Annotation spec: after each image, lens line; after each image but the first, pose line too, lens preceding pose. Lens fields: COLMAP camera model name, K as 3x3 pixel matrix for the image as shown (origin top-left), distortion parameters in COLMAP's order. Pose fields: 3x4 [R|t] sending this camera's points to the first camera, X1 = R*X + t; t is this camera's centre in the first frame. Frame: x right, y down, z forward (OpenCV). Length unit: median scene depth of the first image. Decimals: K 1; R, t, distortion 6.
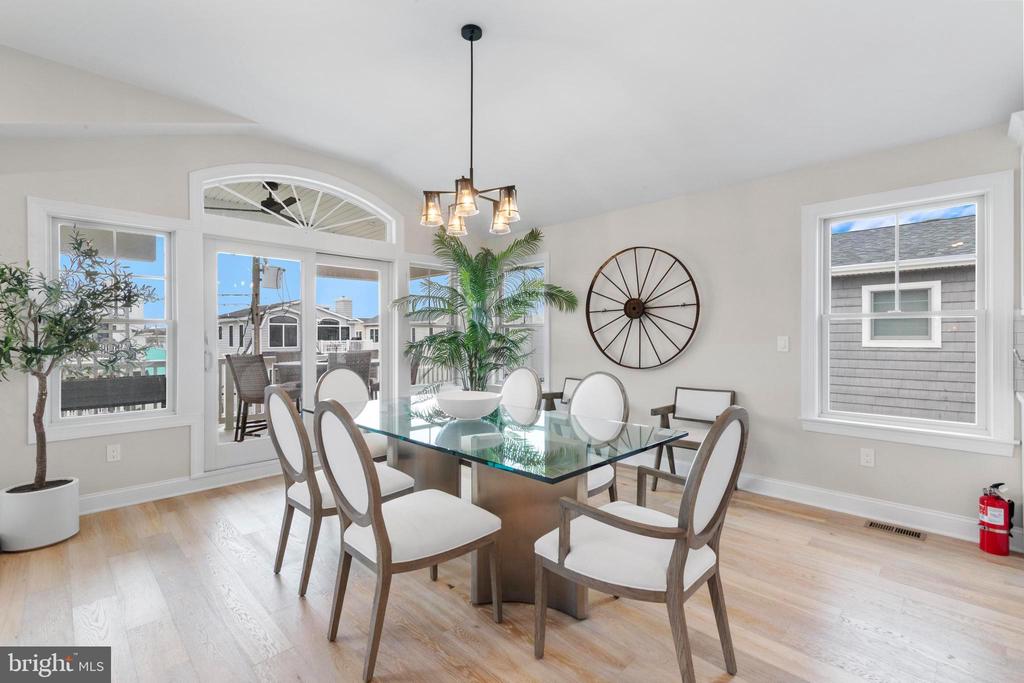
lens RADIAL K [[455.5, 0, 513.4], [0, 455.5, 336.6], [0, 0, 1]] dist [0.003395, 0.000961]
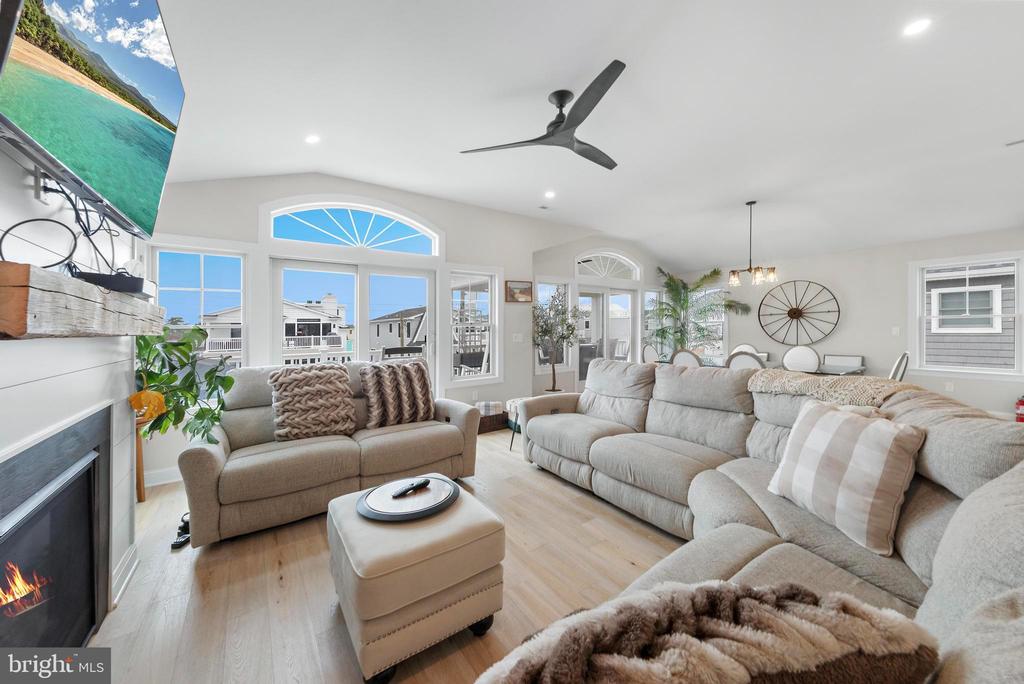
lens RADIAL K [[373.9, 0, 505.4], [0, 373.9, 331.3], [0, 0, 1]] dist [0.011823, -0.000896]
pose [[0.985001, -0.010467, -0.172232, -0.626477], [0.011804, 0.999908, 0.006738, -0.012601], [0.172145, -0.008670, 0.985033, -0.712877]]
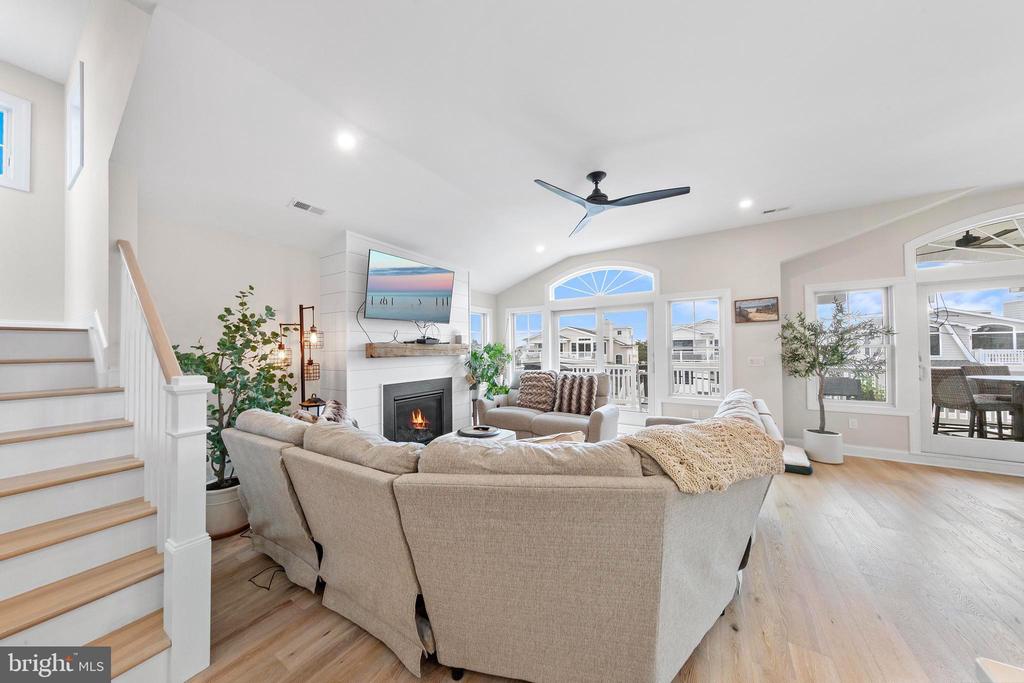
lens RADIAL K [[324.4, 0, 512.2], [0, 324.4, 345.3], [0, 0, 1]] dist [0.000631, -0.000515]
pose [[0.222000, -0.008446, -0.975010, 0.020405], [0.009461, 0.999934, -0.006508, -0.033100], [0.975001, -0.007780, 0.222066, -0.400657]]
